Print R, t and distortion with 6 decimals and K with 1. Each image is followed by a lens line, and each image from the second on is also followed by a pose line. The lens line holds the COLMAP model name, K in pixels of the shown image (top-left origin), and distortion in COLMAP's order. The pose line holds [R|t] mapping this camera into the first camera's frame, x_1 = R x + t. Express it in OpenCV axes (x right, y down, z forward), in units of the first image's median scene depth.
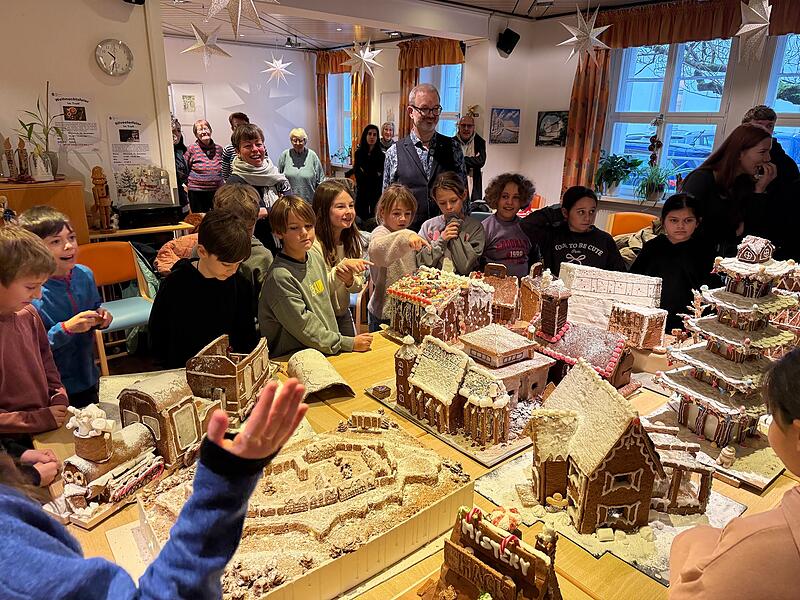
lens RADIAL K [[564.9, 0, 398.4], [0, 564.9, 301.9], [0, 0, 1]] dist [0.112034, -0.188527]
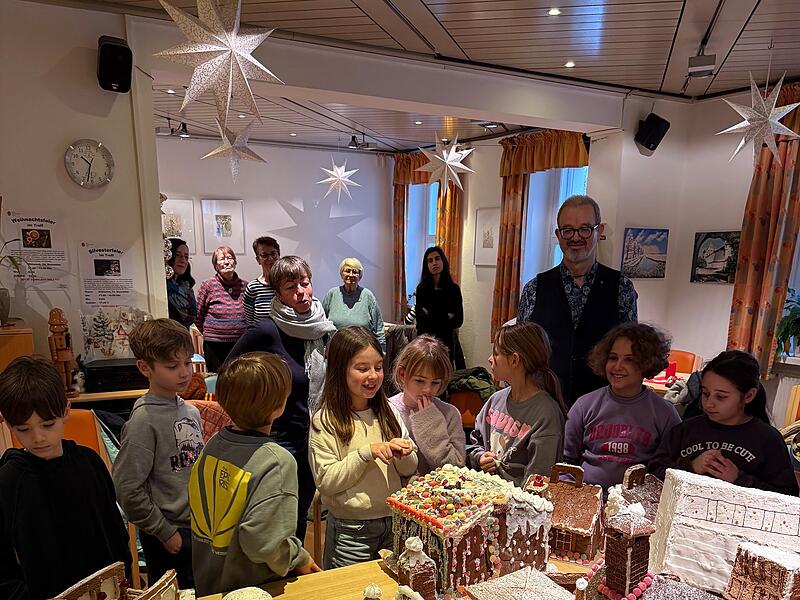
lens RADIAL K [[754.4, 0, 400.9], [0, 754.4, 480.7], [0, 0, 1]] dist [0.076503, -0.113063]
pose [[0.987737, 0.042963, -0.150098, 0.116127], [-0.044397, 0.998995, -0.006216, -0.035419], [0.149680, 0.012804, 0.988652, 0.120102]]
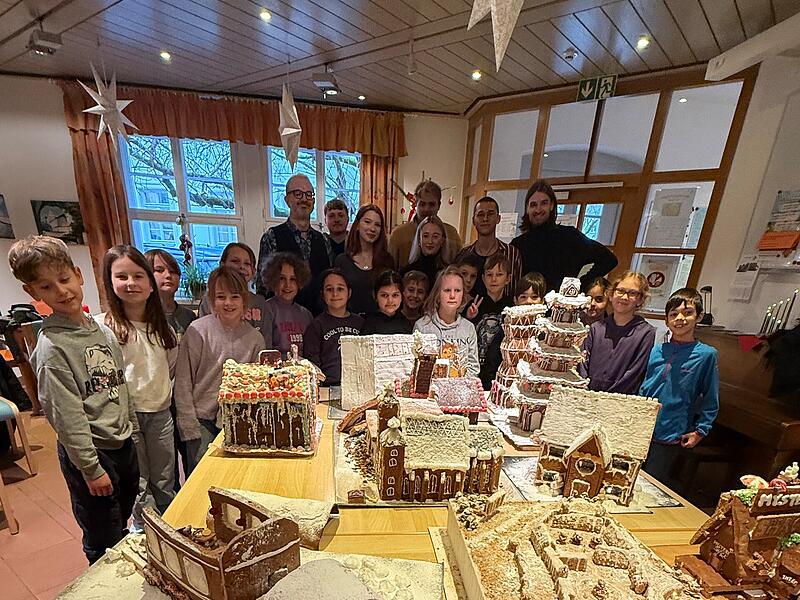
lens RADIAL K [[480.2, 0, 399.8], [0, 480.2, 483.8], [0, 0, 1]] dist [-0.000592, 0.000427]
pose [[0.538497, -0.347587, 0.767596, -0.395166], [0.218451, 0.937398, 0.271226, -0.029709], [-0.813818, 0.021627, 0.580717, 0.388366]]
